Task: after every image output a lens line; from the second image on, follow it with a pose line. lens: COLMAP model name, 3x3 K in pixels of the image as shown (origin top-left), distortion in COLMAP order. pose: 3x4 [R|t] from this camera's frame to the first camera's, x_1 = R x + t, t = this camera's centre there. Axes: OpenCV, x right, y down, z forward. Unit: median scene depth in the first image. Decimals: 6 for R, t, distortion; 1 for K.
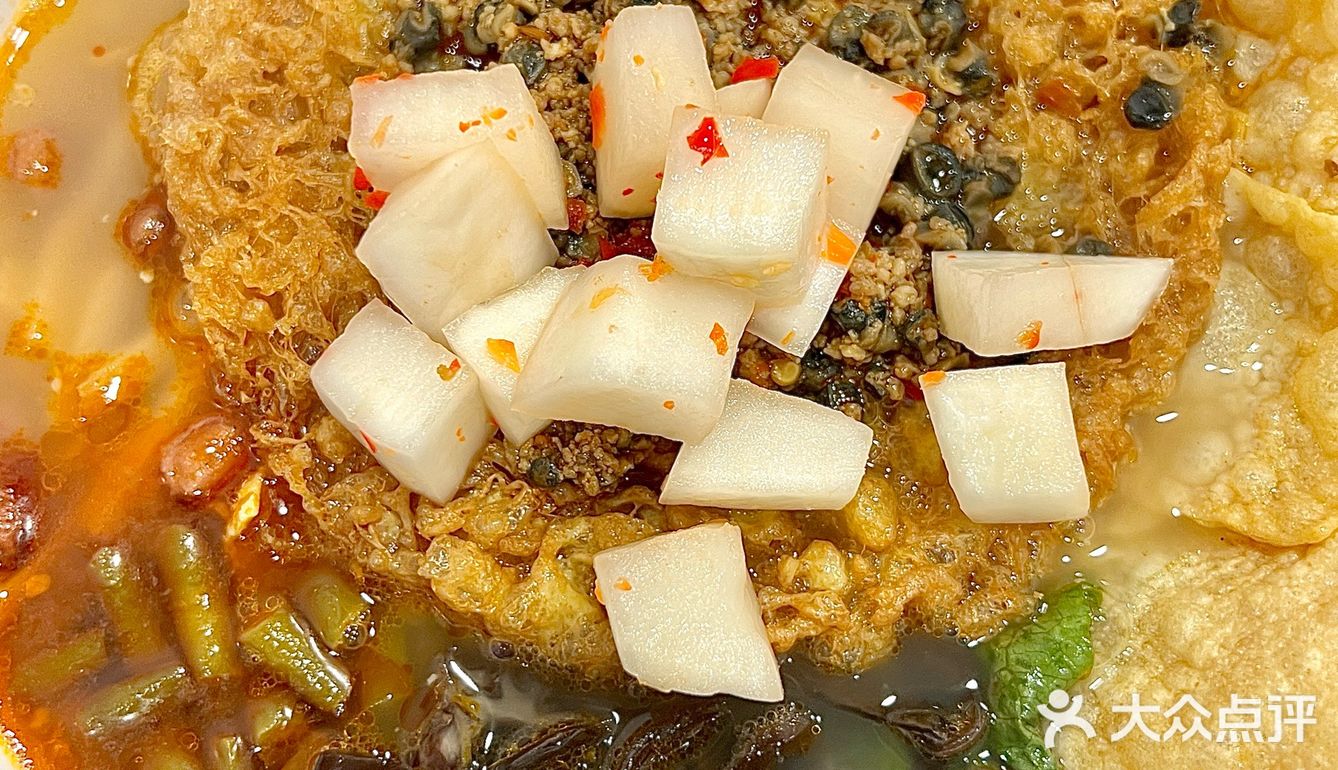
lens RADIAL K [[1303.5, 0, 669.0], [0, 1303.5, 385.0], [0, 0, 1]] dist [0.065908, -0.296706]
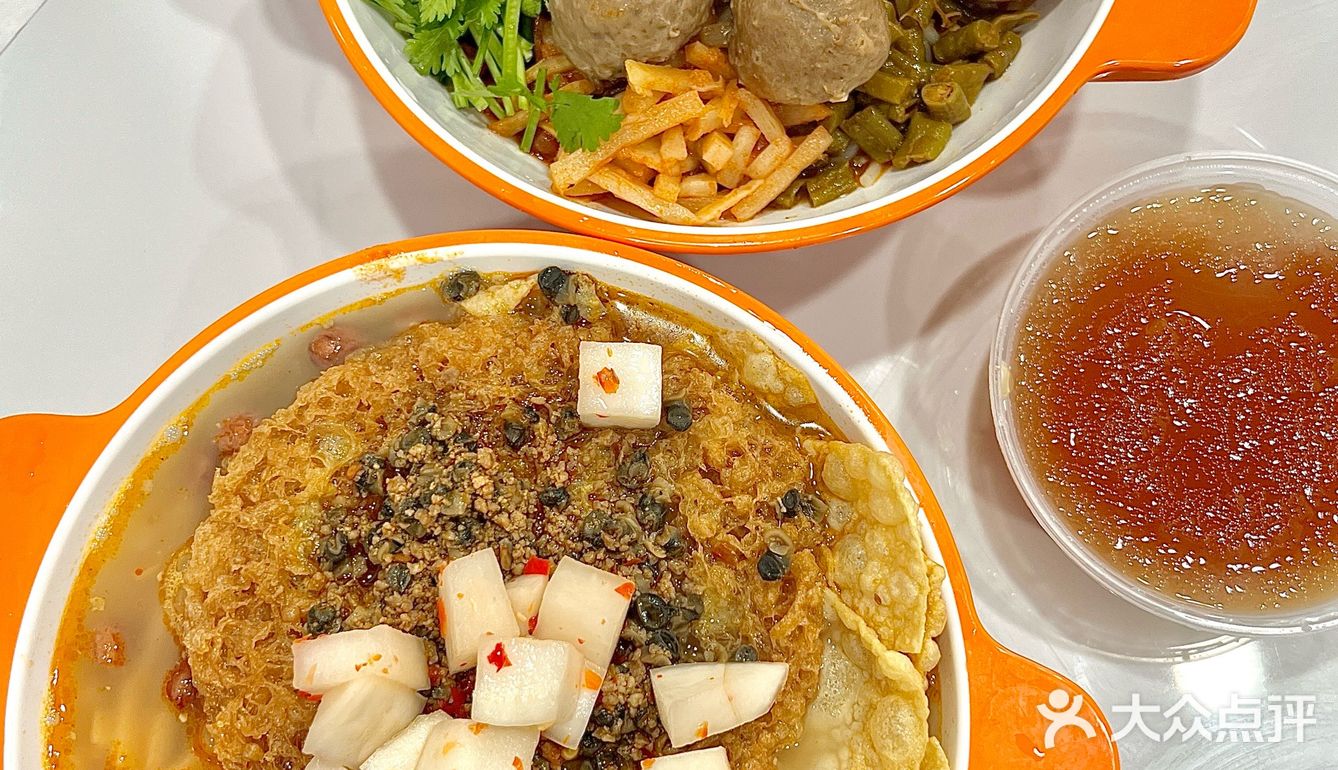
lens RADIAL K [[1084.1, 0, 669.0], [0, 1084.1, 385.0], [0, 0, 1]] dist [0.005790, -0.125659]
pose [[0.994315, -0.096774, 0.044412, 0.195587], [0.097644, 0.995061, -0.017852, -0.433539], [-0.042465, 0.022087, 0.998854, -0.401531]]
